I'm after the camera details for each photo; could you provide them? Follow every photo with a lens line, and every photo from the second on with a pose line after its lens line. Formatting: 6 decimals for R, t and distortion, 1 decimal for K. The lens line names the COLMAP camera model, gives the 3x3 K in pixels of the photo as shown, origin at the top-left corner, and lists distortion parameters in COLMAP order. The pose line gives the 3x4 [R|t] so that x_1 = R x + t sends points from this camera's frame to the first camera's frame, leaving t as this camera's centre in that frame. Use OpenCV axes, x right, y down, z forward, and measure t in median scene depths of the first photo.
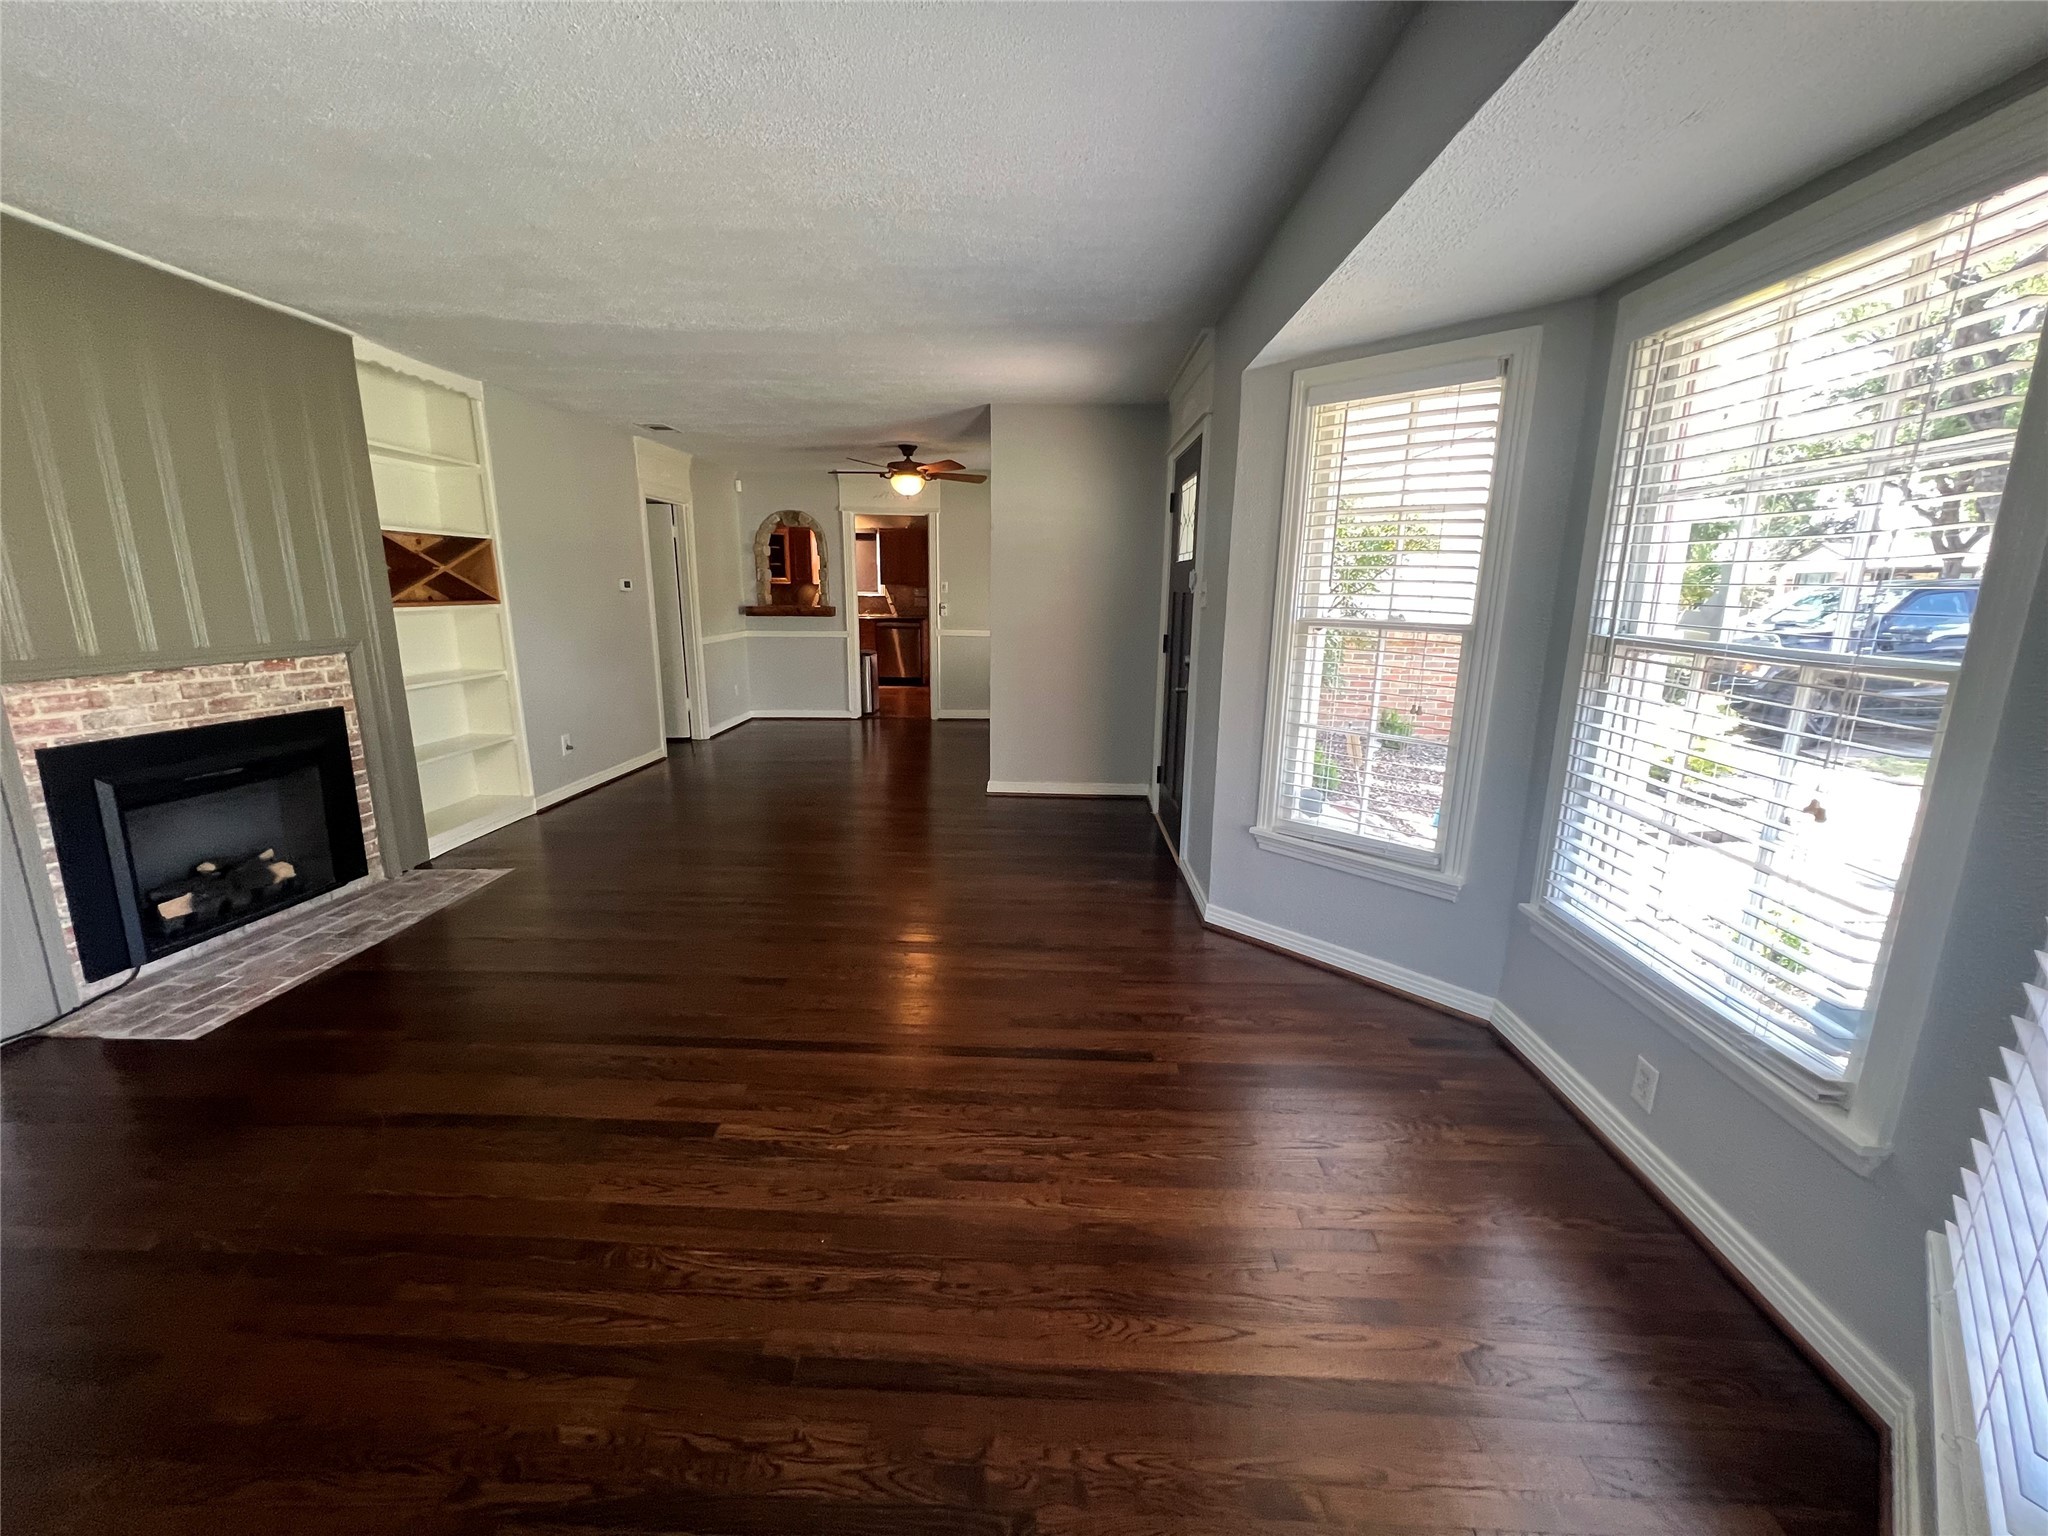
lens RADIAL K [[826.4, 0, 1027.2], [0, 826.4, 769.9], [0, 0, 1]] dist [0.000321, 0.000071]
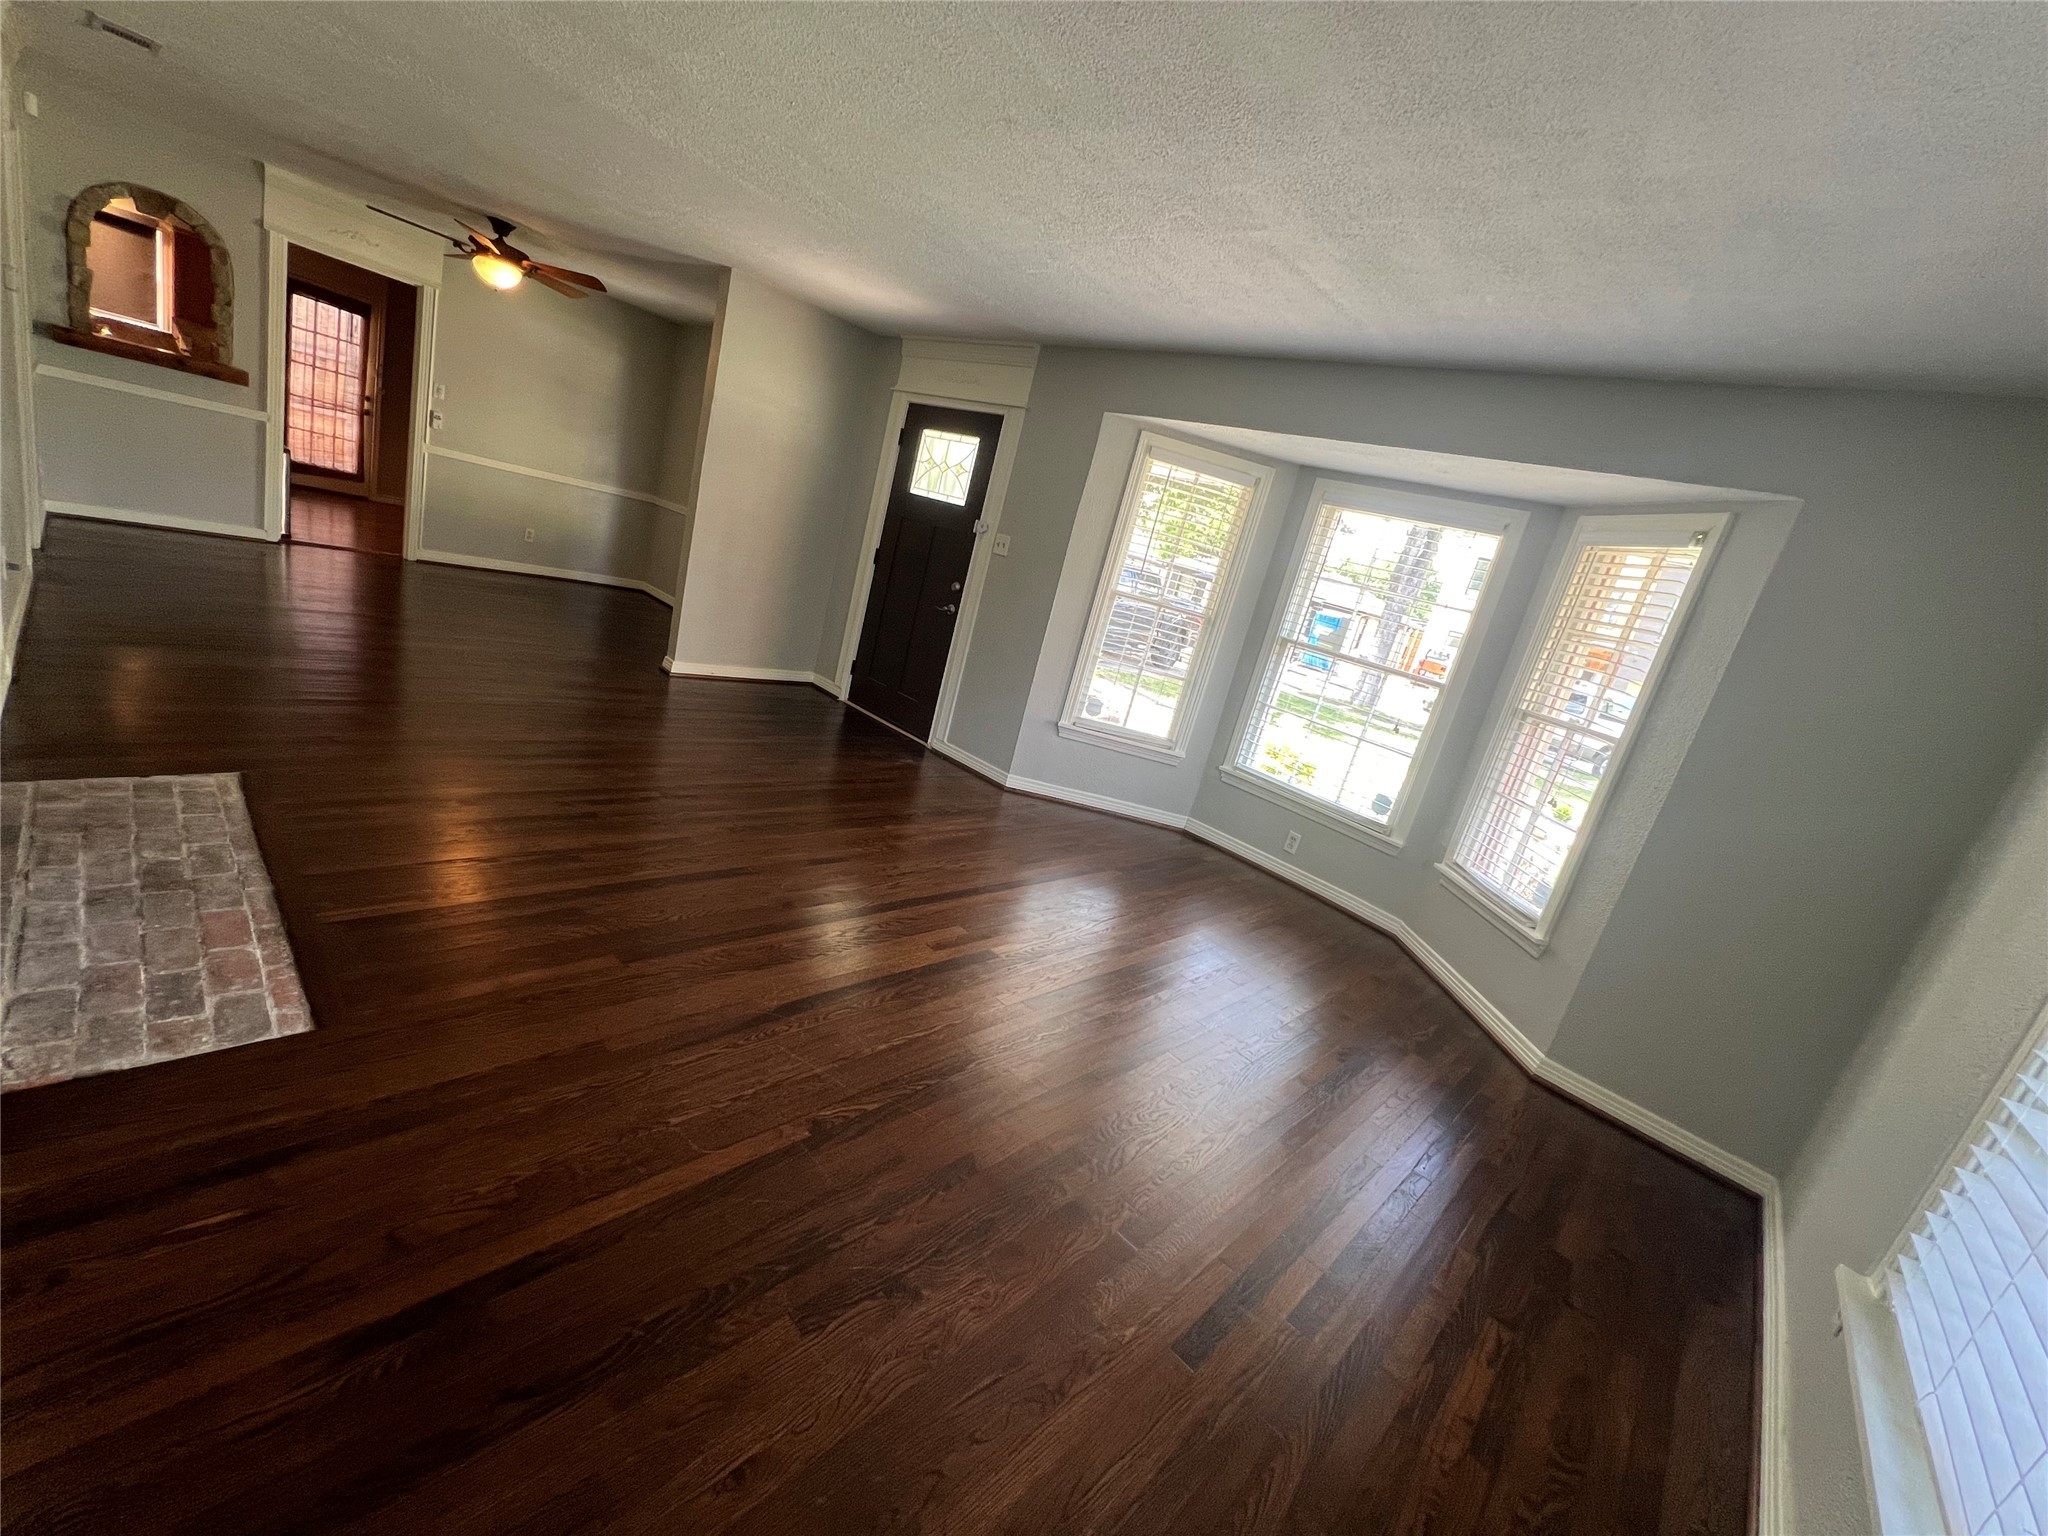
lens RADIAL K [[826.4, 0, 1031.9], [0, 826.4, 764.7], [0, 0, 1]] dist [0.000321, 0.000071]
pose [[0.642052, -0.039968, 0.765619, -0.921785], [-0.081445, 0.989433, 0.119952, -0.029048], [-0.762323, -0.139371, 0.632013, 0.086261]]
